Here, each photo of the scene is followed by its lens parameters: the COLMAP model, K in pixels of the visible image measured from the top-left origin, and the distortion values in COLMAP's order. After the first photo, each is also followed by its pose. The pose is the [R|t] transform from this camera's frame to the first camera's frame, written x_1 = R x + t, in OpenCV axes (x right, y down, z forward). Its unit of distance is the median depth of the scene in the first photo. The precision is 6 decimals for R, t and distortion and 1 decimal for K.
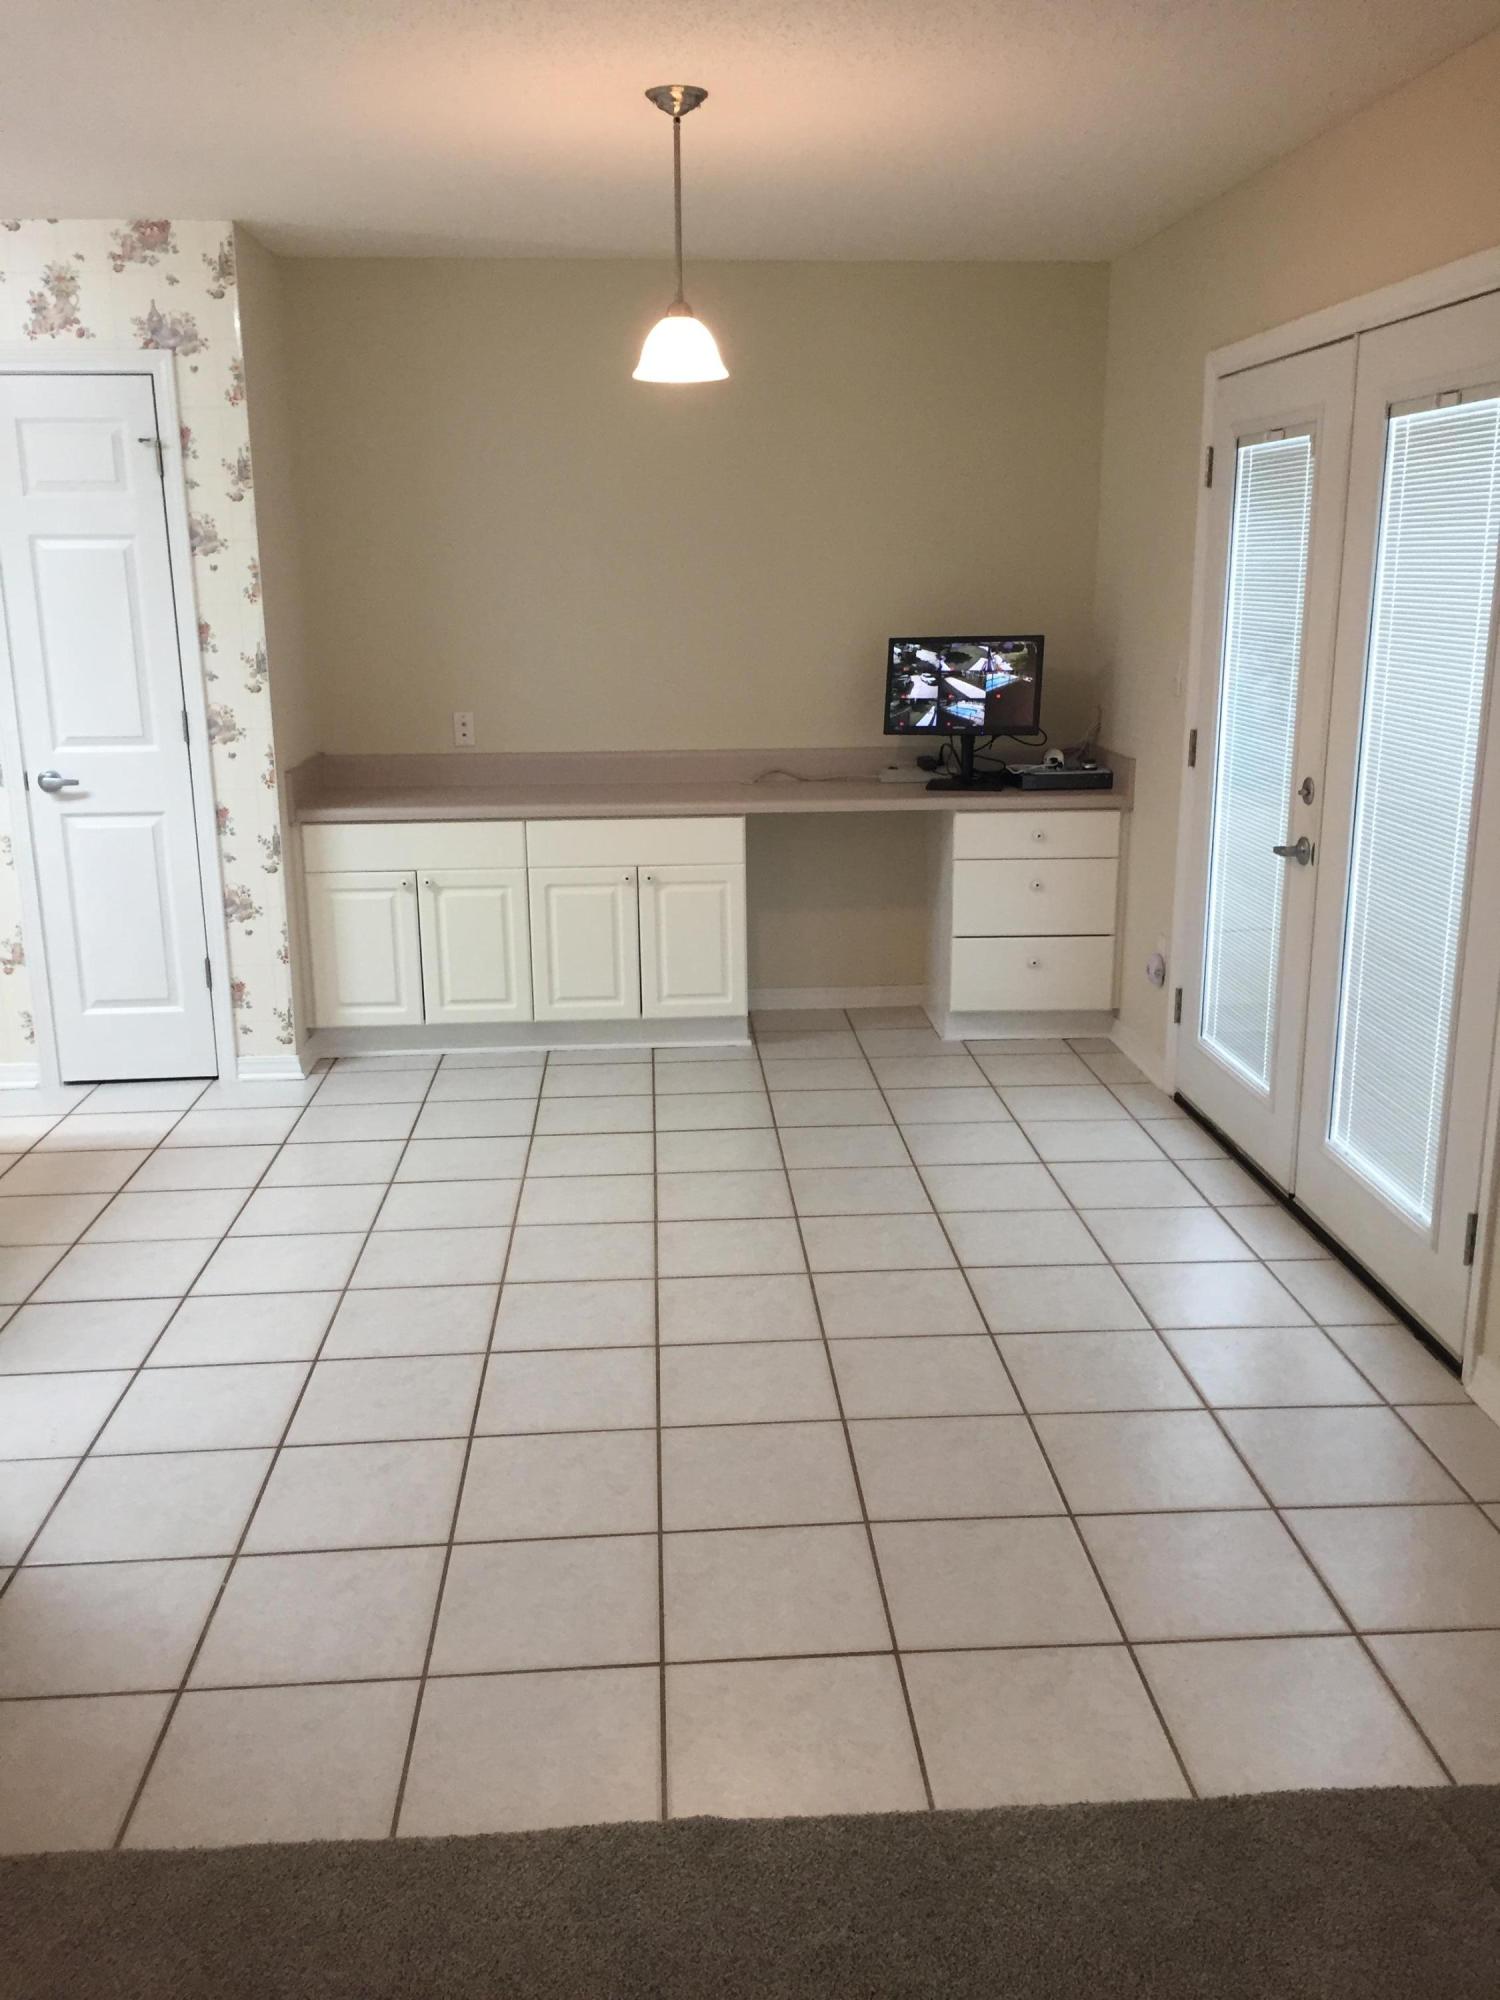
lens RADIAL K [[1749.9, 0, 752.9], [0, 1749.9, 1022.4], [0, 0, 1]] dist [0.089107, -0.131209]
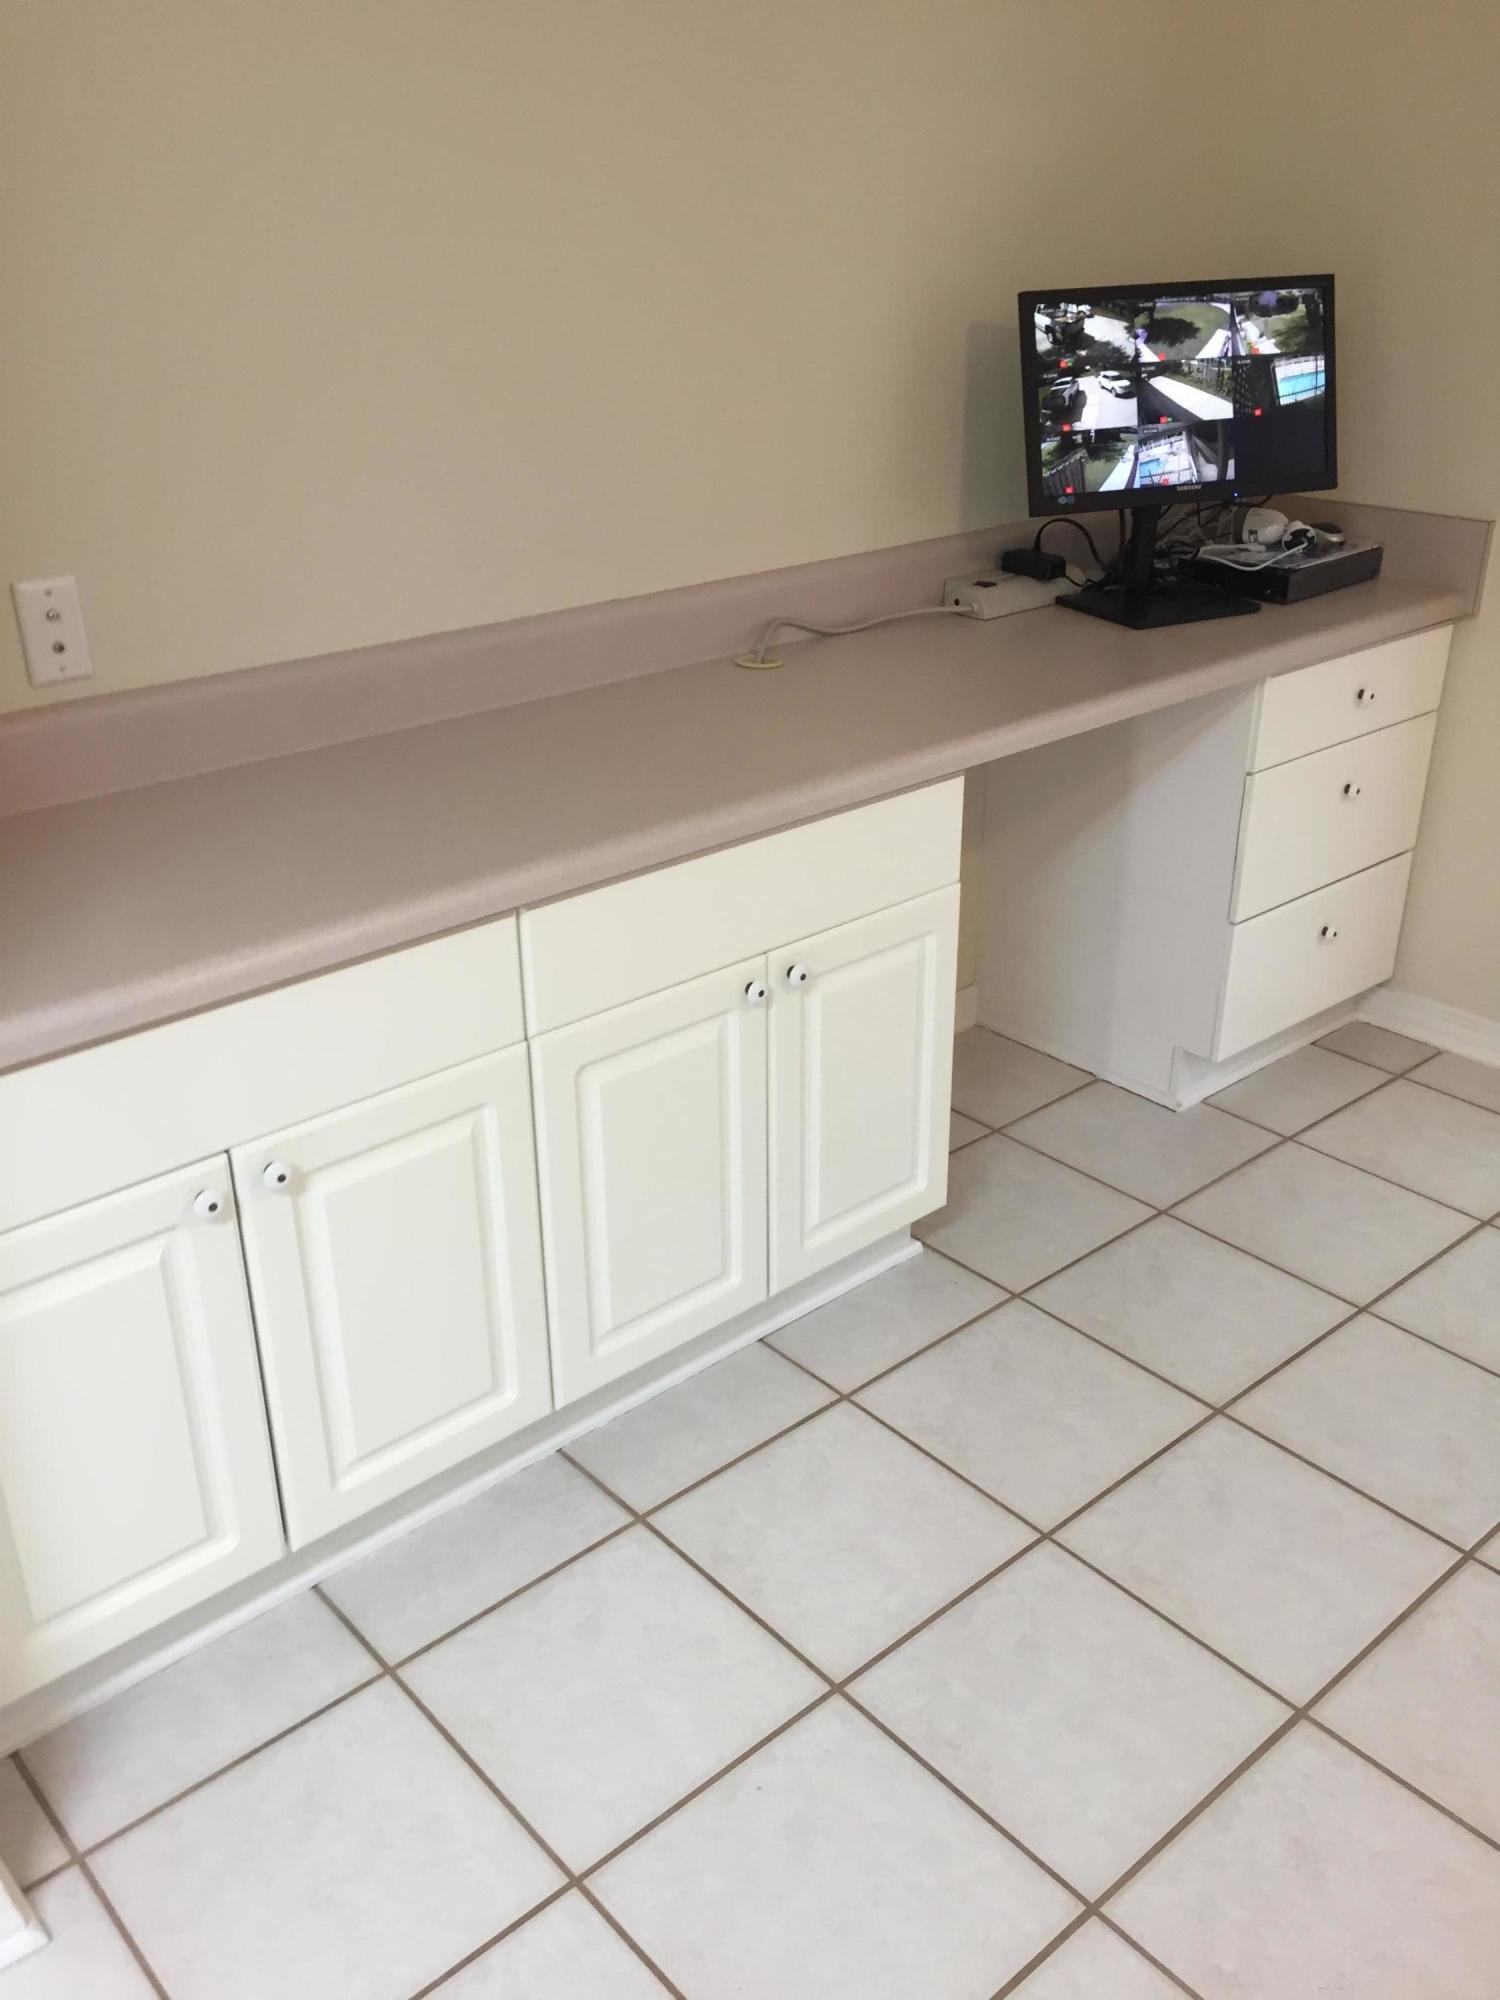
lens RADIAL K [[1749.9, 0, 803.2], [0, 1749.9, 1023.2], [0, 0, 1]] dist [0.089107, -0.131209]
pose [[0.787849, -0.265412, 0.555743, -0.269495], [0.155190, 0.958810, 0.237904, -0.160556], [-0.595995, -0.101187, 0.796587, 0.675359]]
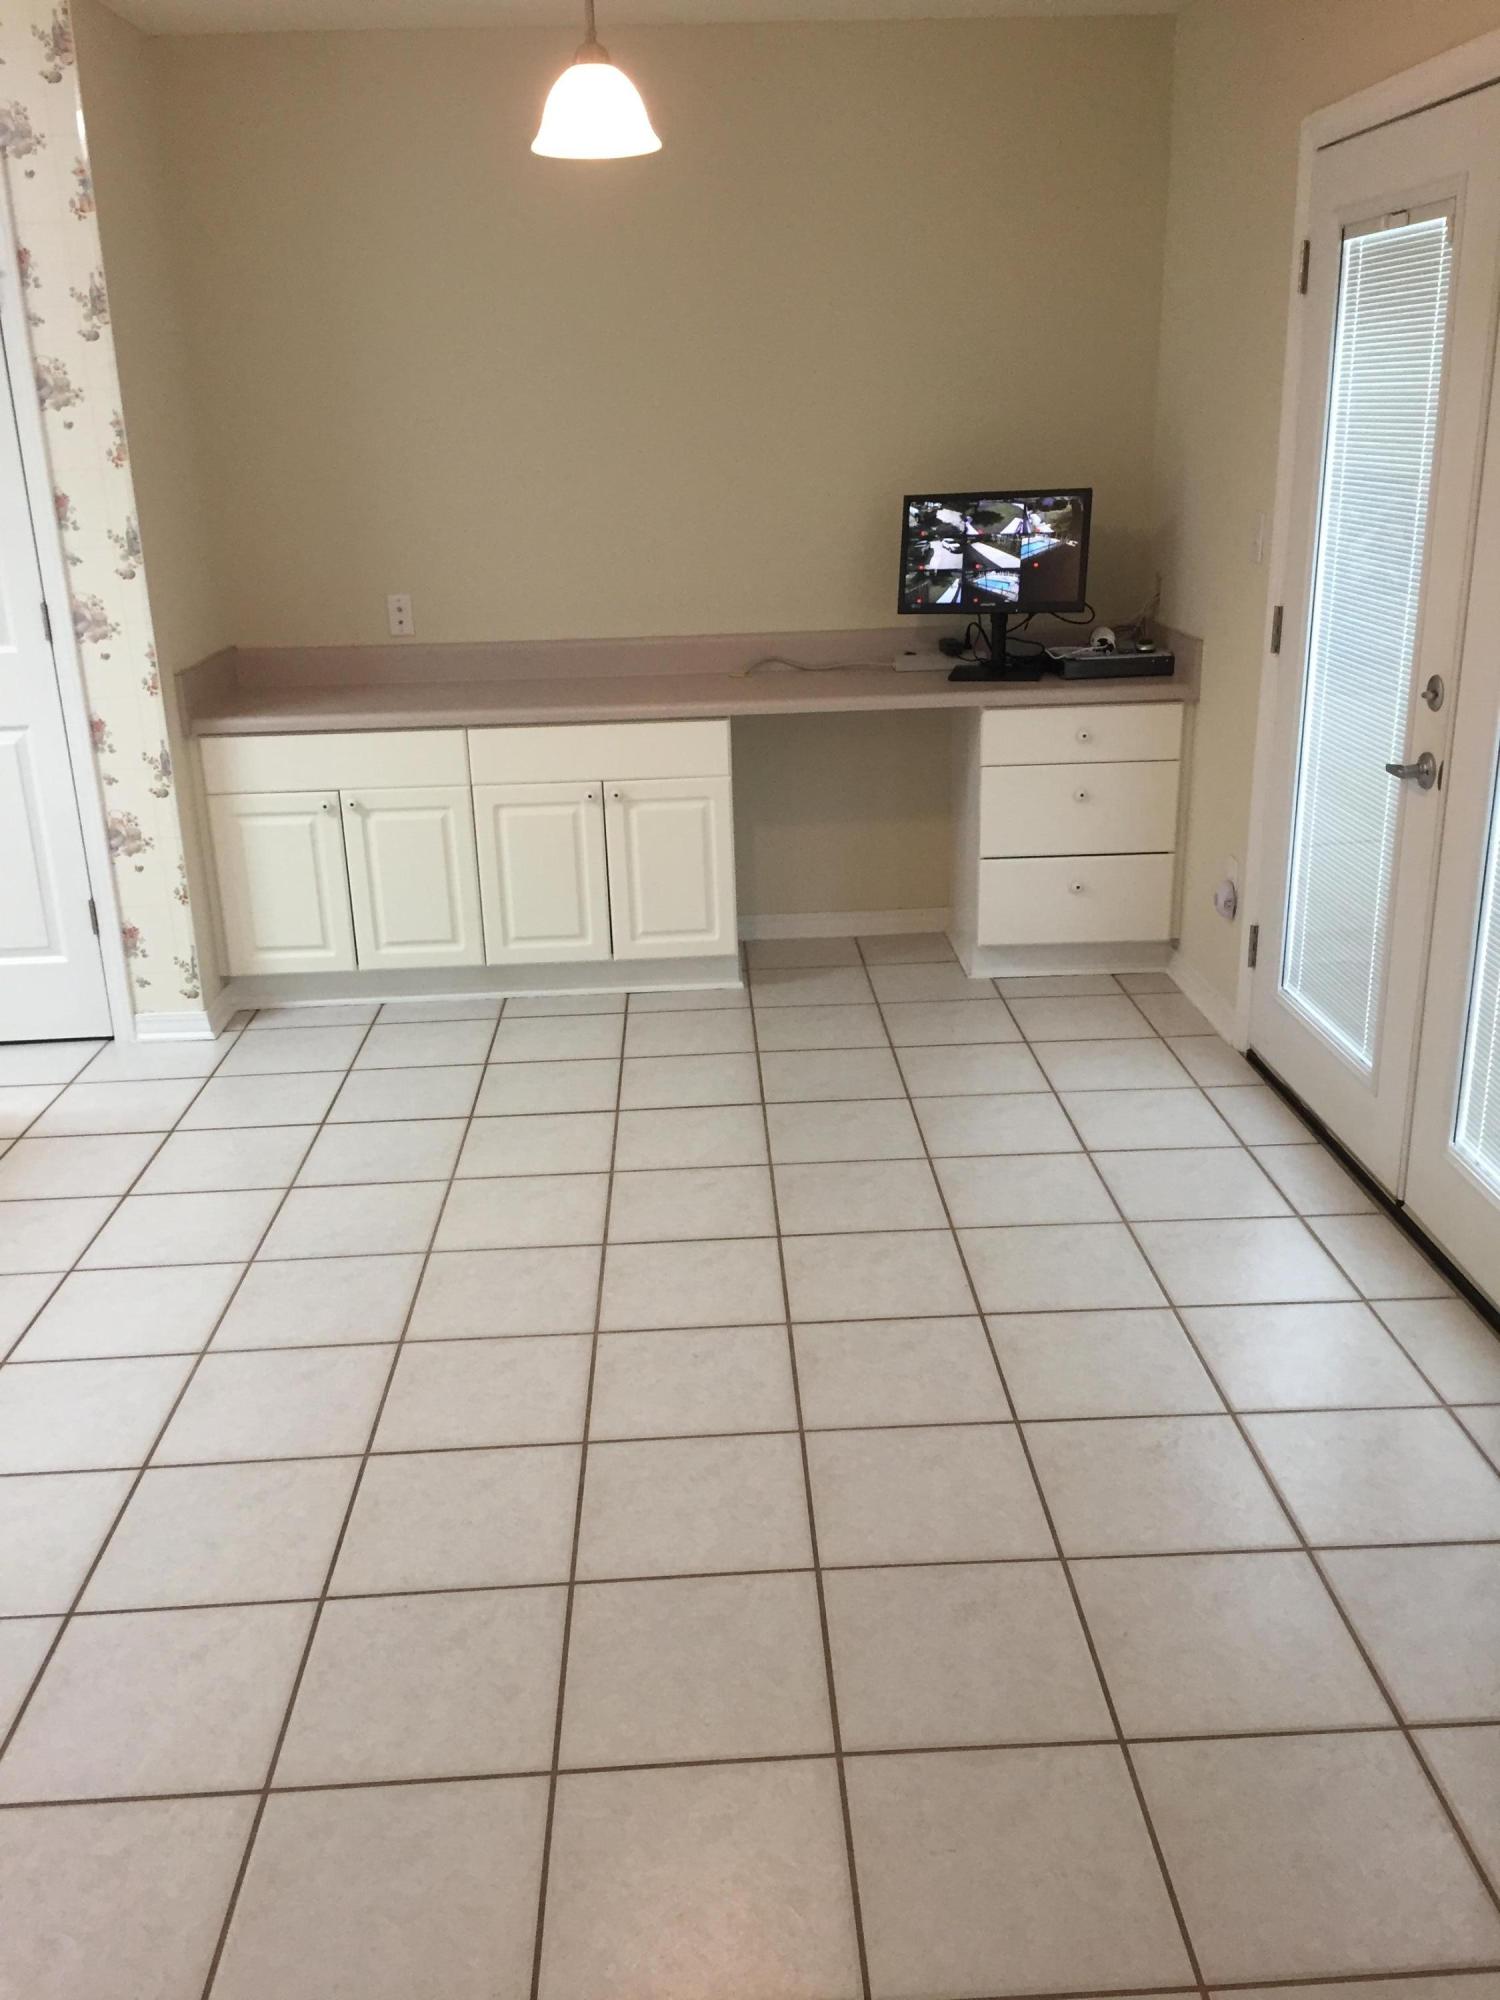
lens RADIAL K [[1749.9, 0, 742.7], [0, 1749.9, 1022.6], [0, 0, 1]] dist [0.089107, -0.131209]
pose [[0.999446, -0.009566, -0.031873, 0.026321], [0.012080, 0.996750, 0.079651, -0.038883], [0.031008, -0.079992, 0.996313, 0.153050]]
